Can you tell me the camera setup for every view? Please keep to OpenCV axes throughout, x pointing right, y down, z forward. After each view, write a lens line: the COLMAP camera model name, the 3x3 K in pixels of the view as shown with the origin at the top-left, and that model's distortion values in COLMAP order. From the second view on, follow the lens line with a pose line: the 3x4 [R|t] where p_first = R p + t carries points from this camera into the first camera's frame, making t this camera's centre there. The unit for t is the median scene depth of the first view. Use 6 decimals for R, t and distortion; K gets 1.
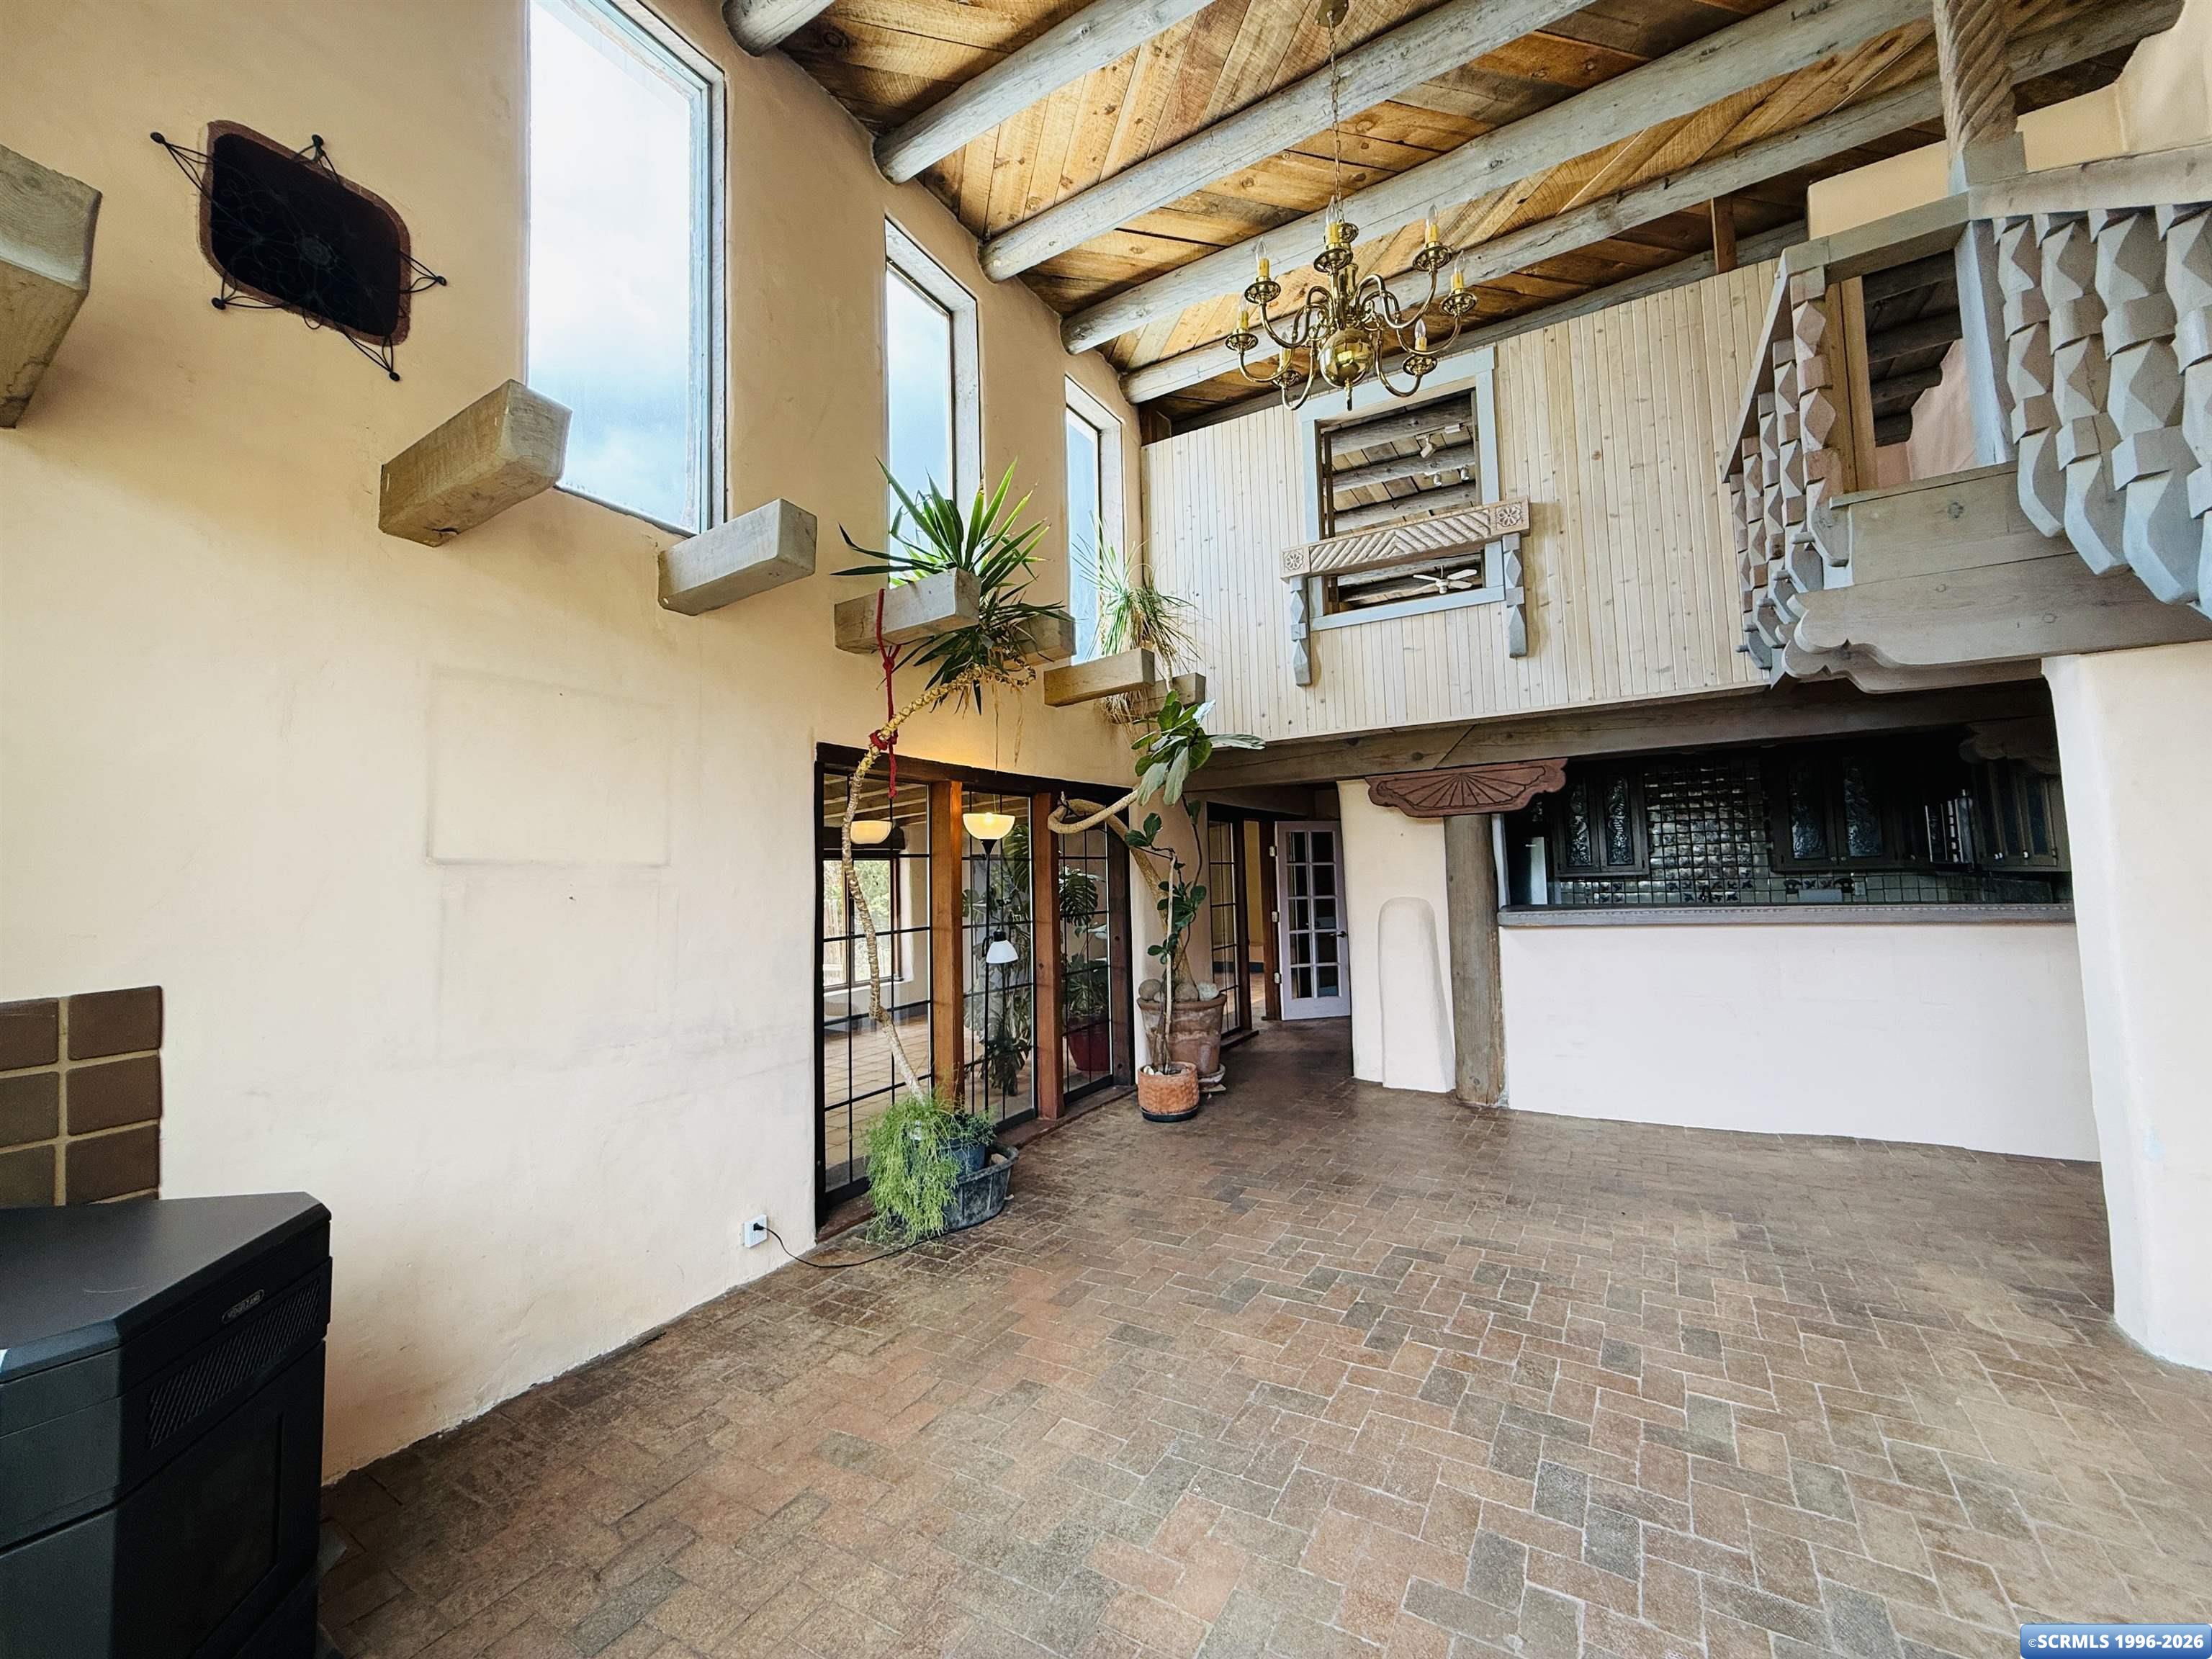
lens RADIAL K [[876.0, 0, 1099.2], [0, 876.0, 827.6], [0, 0, 1]] dist [0.000572, 0.000158]
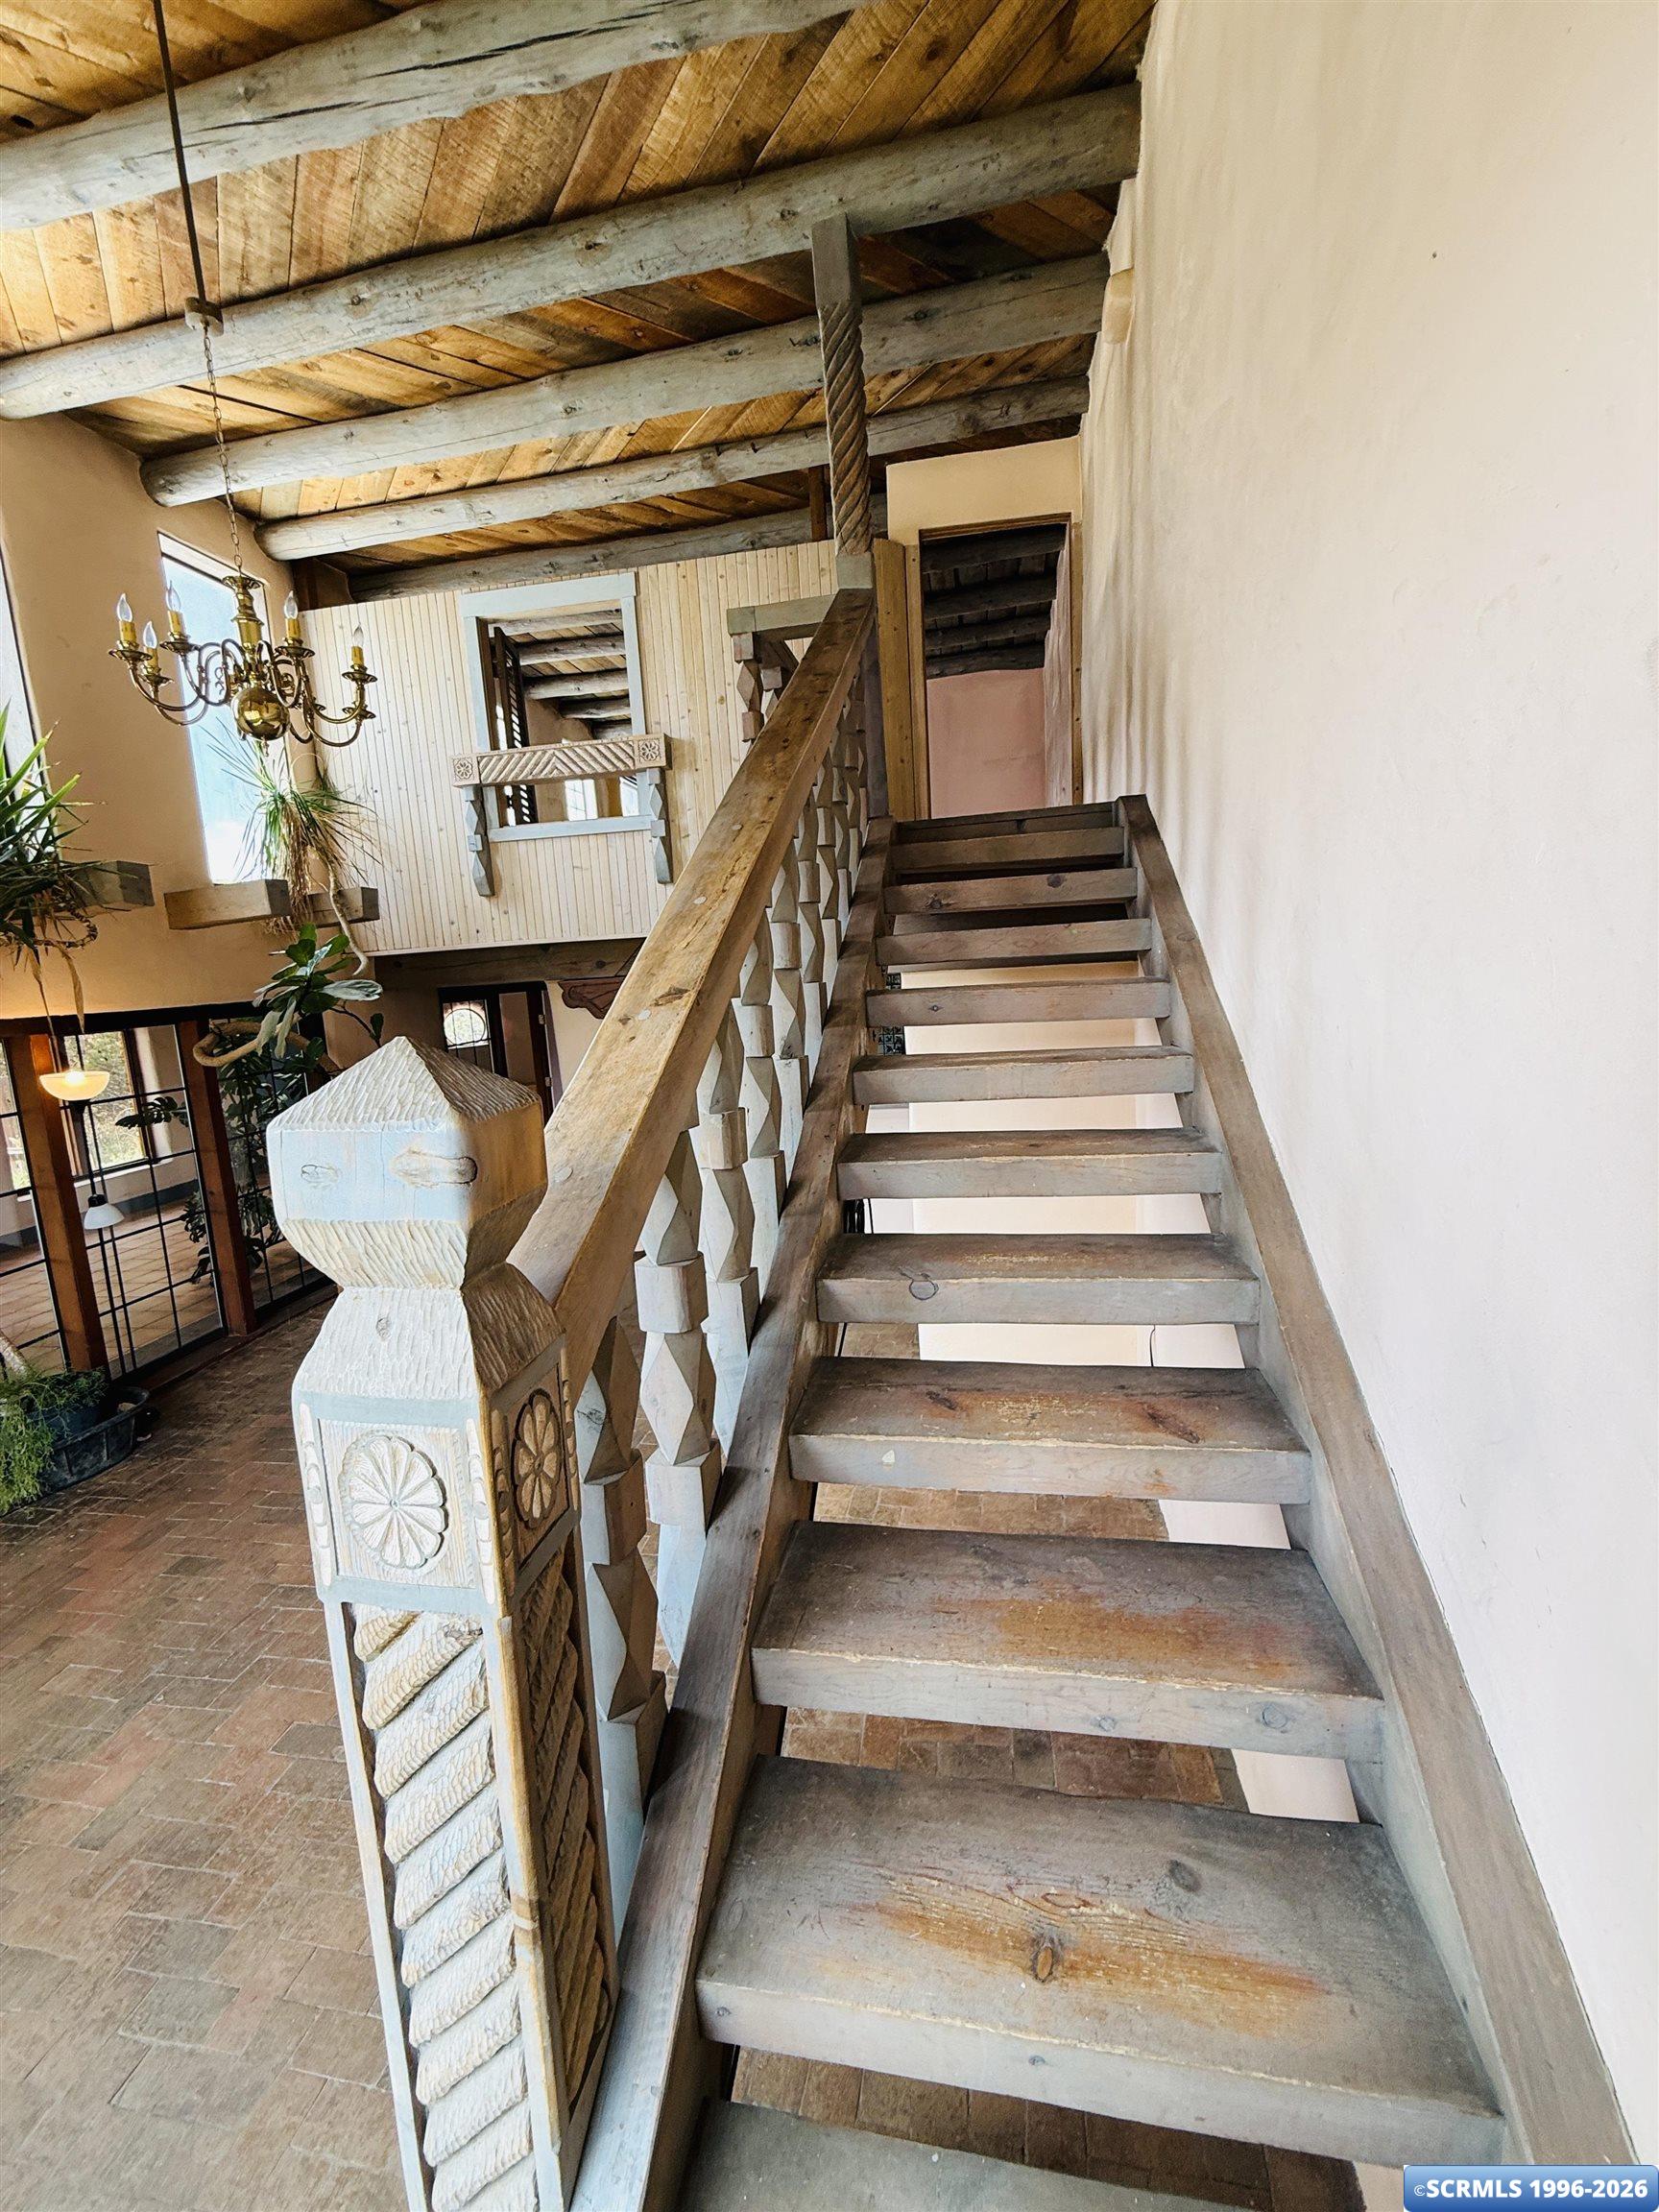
lens RADIAL K [[876.0, 0, 820.7], [0, 876.0, 1099.7], [0, 0, 1]] dist [0.000572, 0.000158]
pose [[0.938235, -0.075974, 0.337556, 0.314595], [0.008356, 0.980286, 0.197406, -0.169872], [-0.345899, -0.182393, 0.920373, -0.173308]]
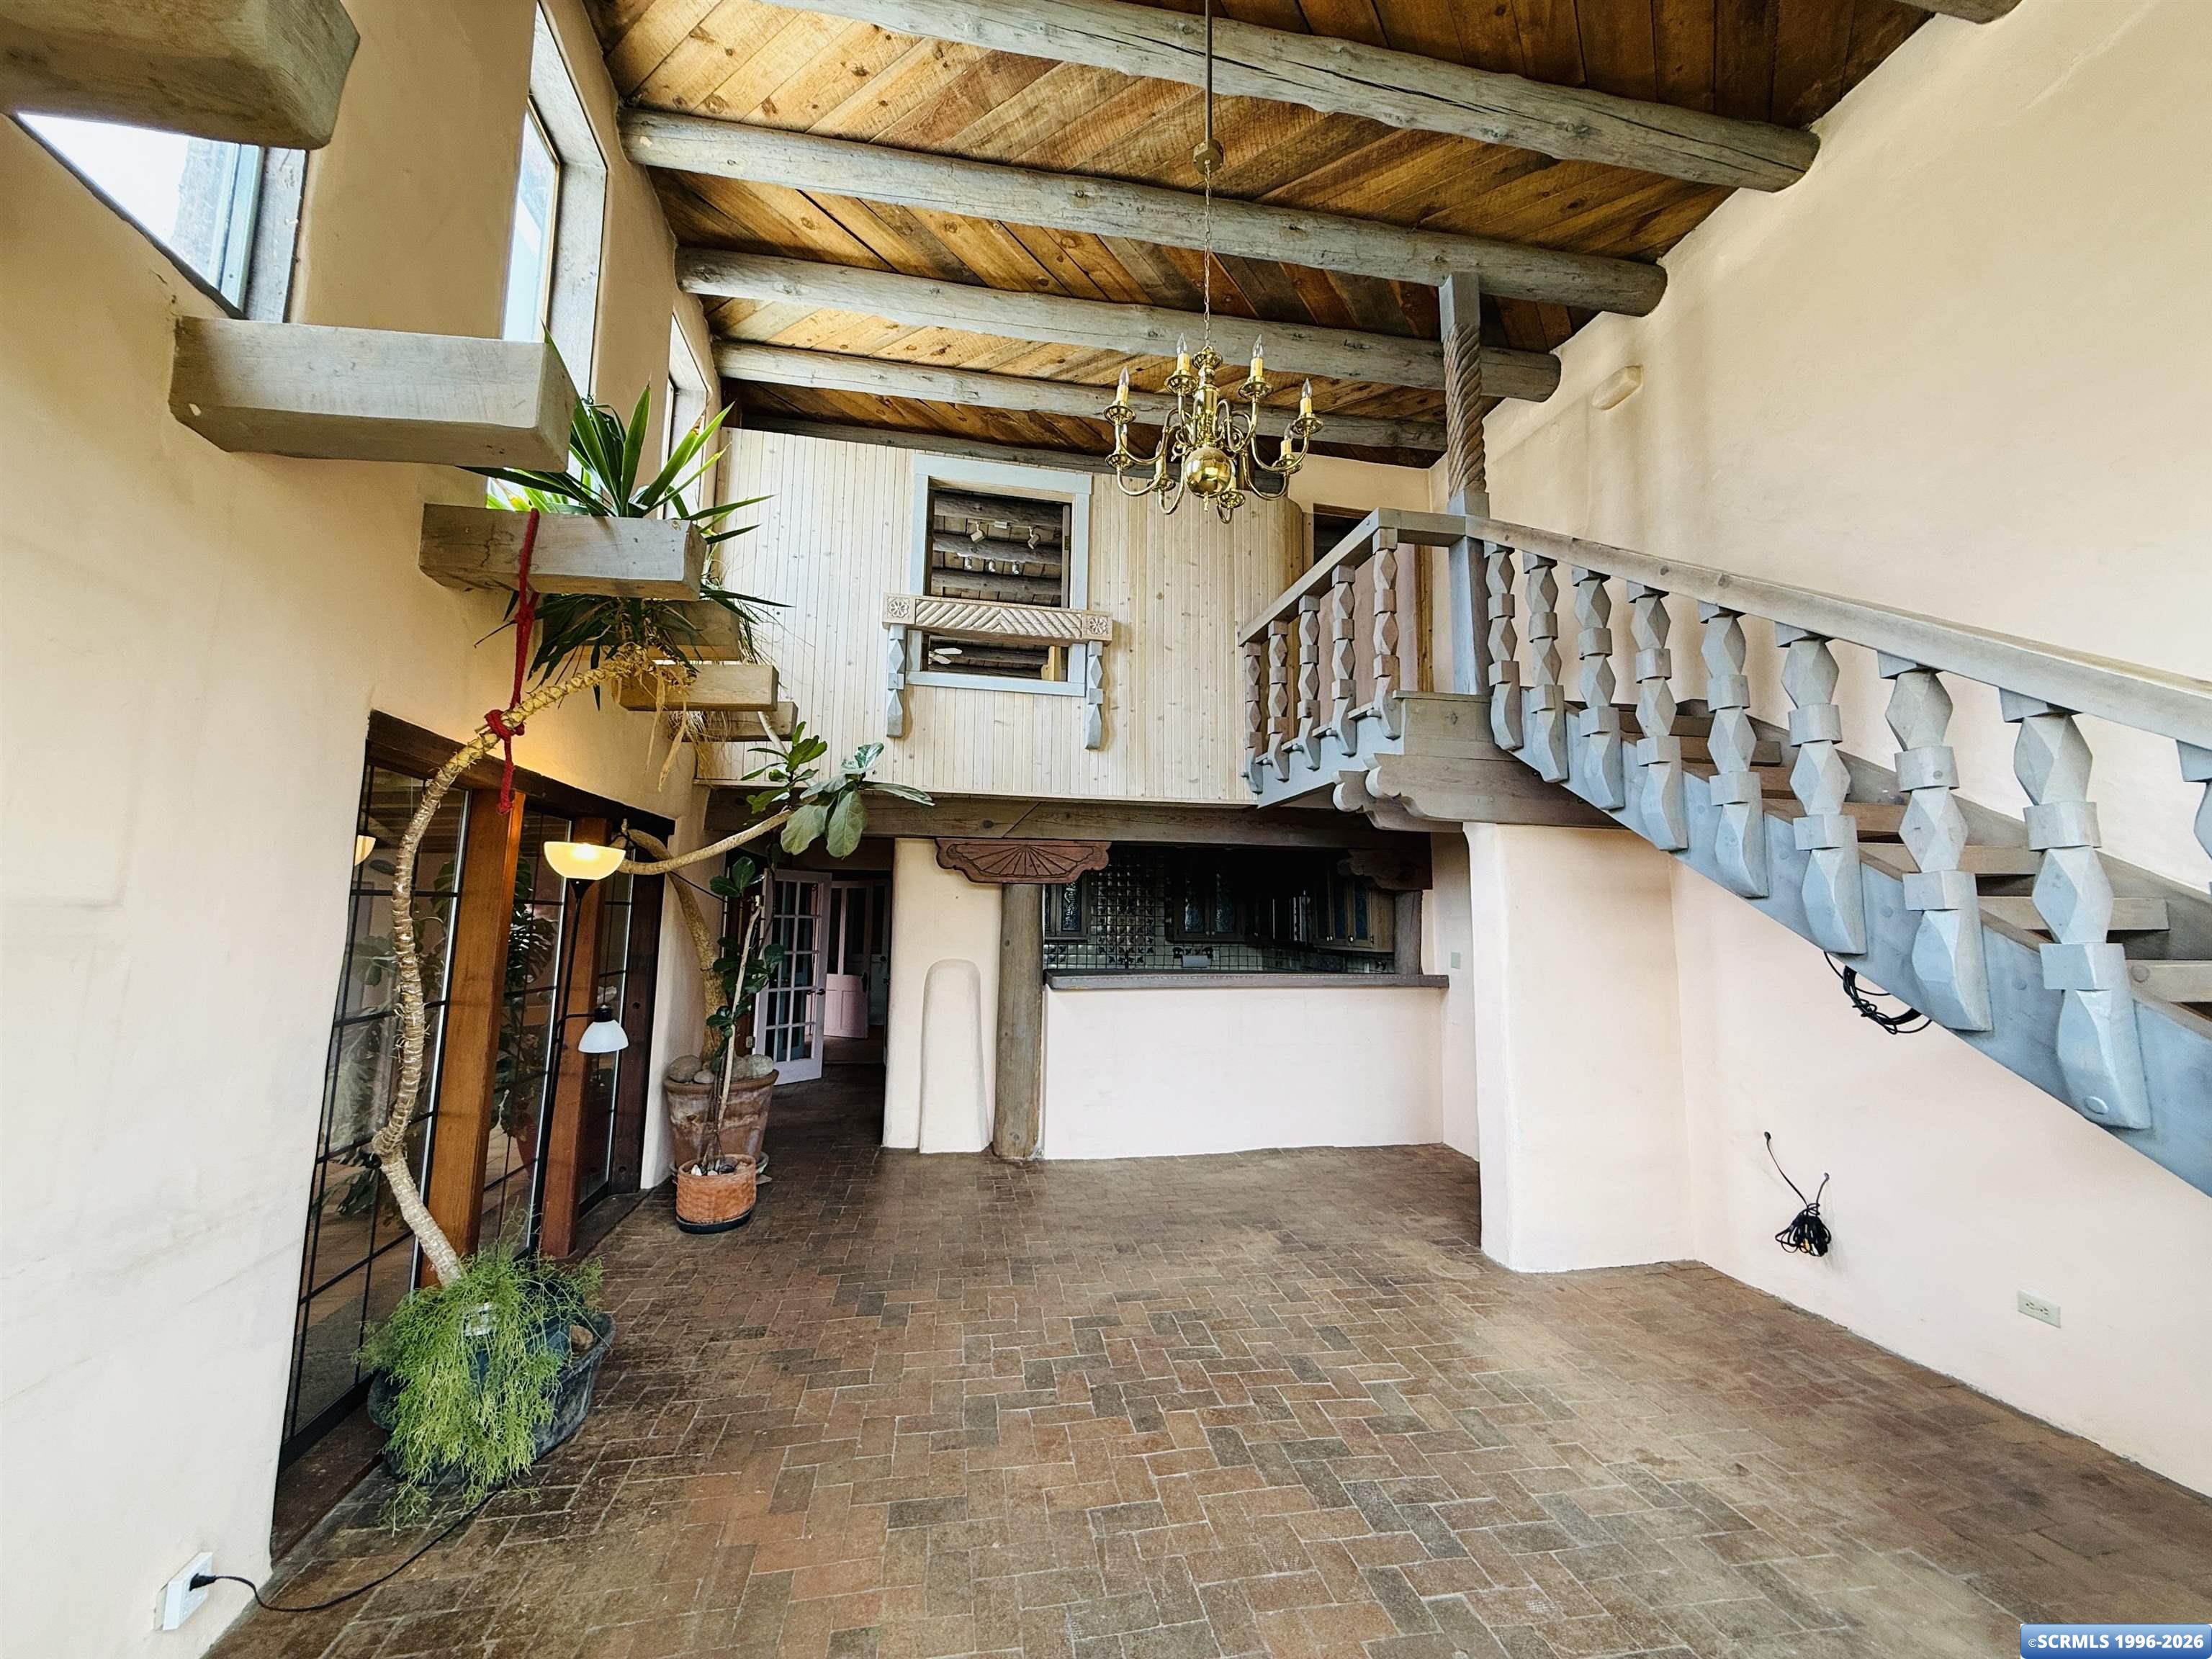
lens RADIAL K [[876.0, 0, 1096.9], [0, 876.0, 828.0], [0, 0, 1]] dist [0.000572, 0.000158]
pose [[0.753089, 0.111518, 0.648398, -0.280884], [-0.077387, 0.993703, -0.081025, -0.002958], [-0.653351, 0.010842, 0.756977, 0.168045]]
